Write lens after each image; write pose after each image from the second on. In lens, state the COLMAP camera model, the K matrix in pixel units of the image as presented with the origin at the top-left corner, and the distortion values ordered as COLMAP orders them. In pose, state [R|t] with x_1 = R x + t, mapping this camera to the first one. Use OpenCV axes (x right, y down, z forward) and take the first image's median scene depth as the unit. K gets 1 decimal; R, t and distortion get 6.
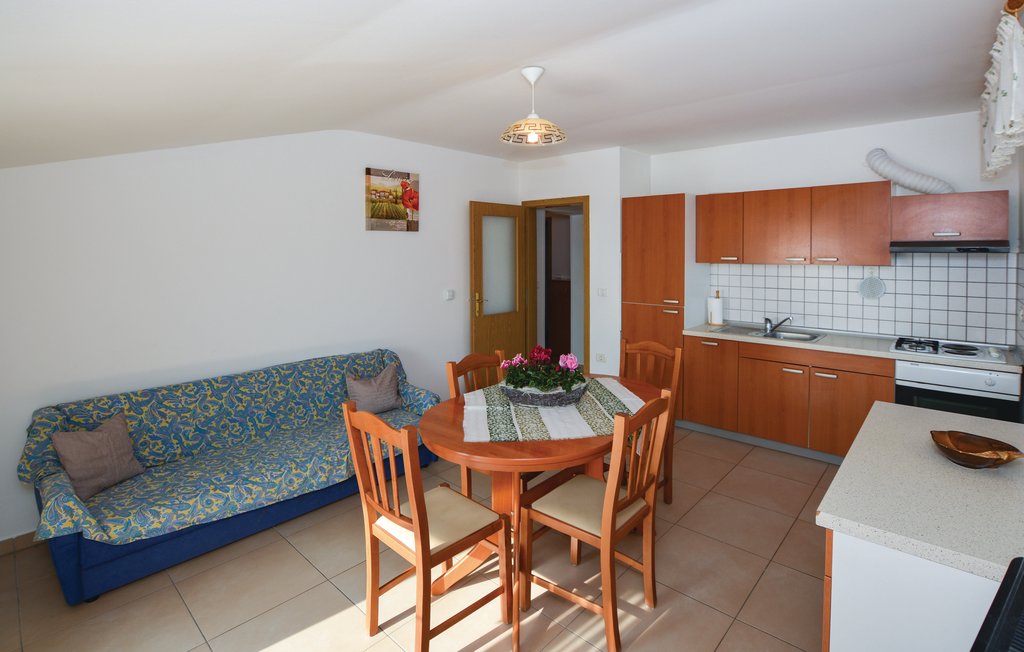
lens RADIAL K [[480.2, 0, 514.4], [0, 480.2, 275.9], [0, 0, 1]] dist [-0.022551, -0.000585]
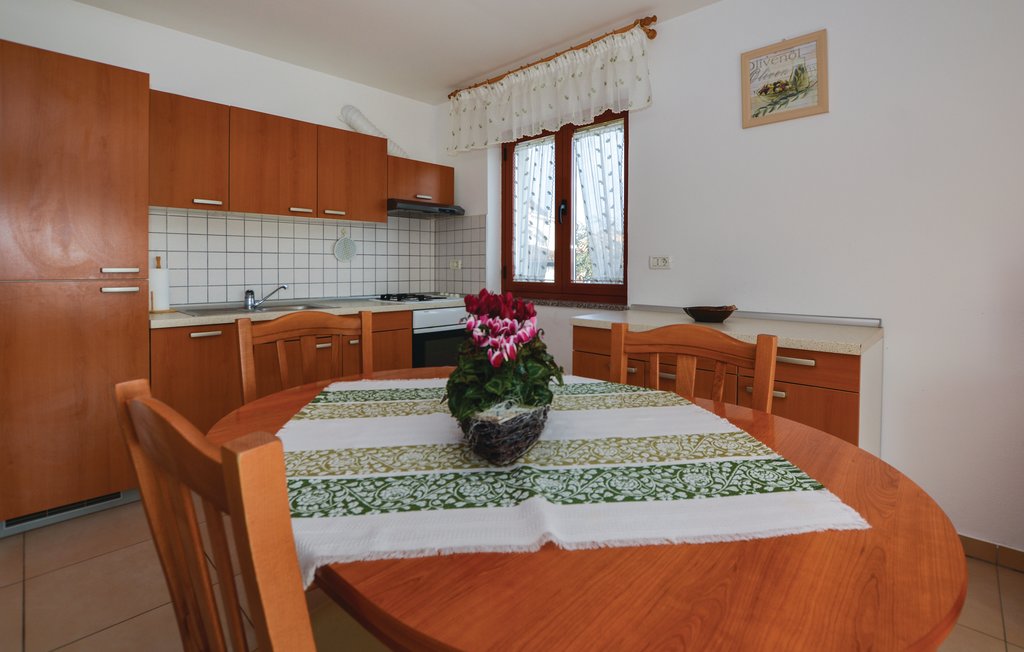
lens RADIAL K [[480.2, 0, 514.4], [0, 480.2, 275.9], [0, 0, 1]] dist [-0.022551, -0.000585]
pose [[0.019778, -0.005342, 0.999790, -0.209367], [0.053693, 0.998548, 0.004273, 0.093193], [-0.998362, 0.053597, 0.020036, 0.641994]]
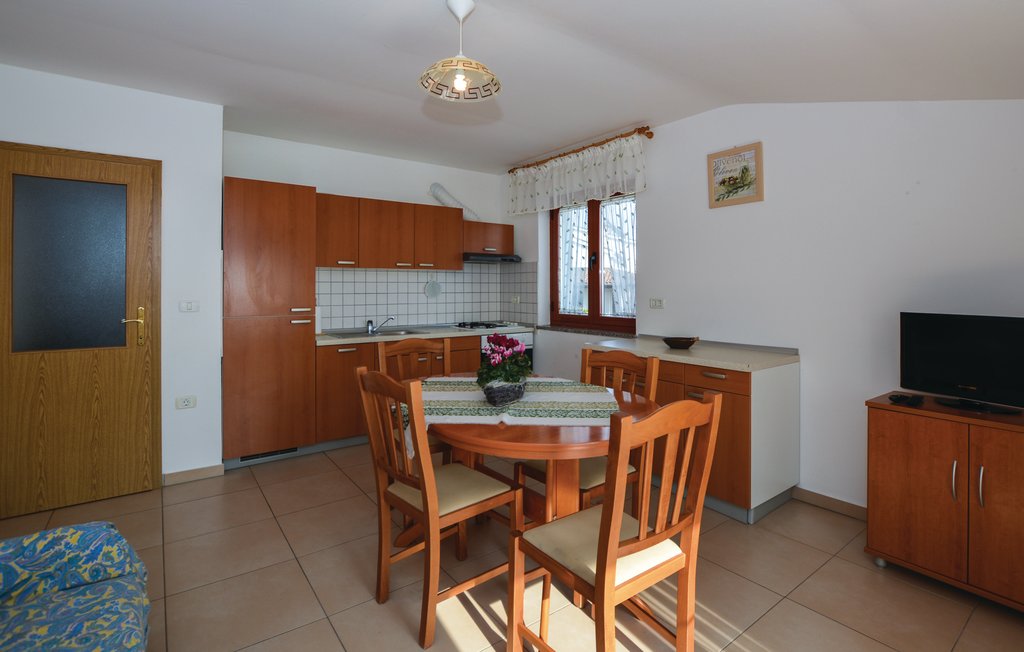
lens RADIAL K [[497.2, 0, 512.1], [0, 497.2, 292.1], [0, 0, 1]] dist [-0.001266, 0.000368]
pose [[0.195854, -0.000525, 0.980633, -0.538919], [0.053136, 0.998536, -0.010077, 0.058447], [-0.979192, 0.054081, 0.195595, 0.523154]]
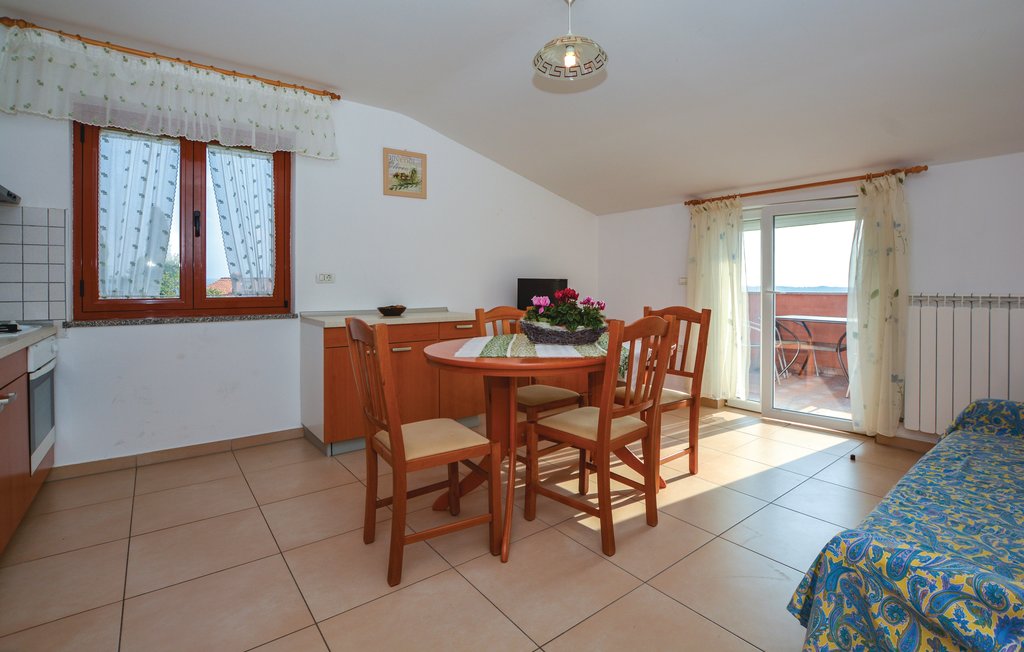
lens RADIAL K [[480.2, 0, 514.4], [0, 480.2, 275.9], [0, 0, 1]] dist [-0.022551, -0.000585]
pose [[-0.983420, -0.000188, 0.181342, -0.018218], [0.008843, 0.998760, 0.048989, 0.039169], [-0.181127, 0.049780, -0.982199, 1.299308]]
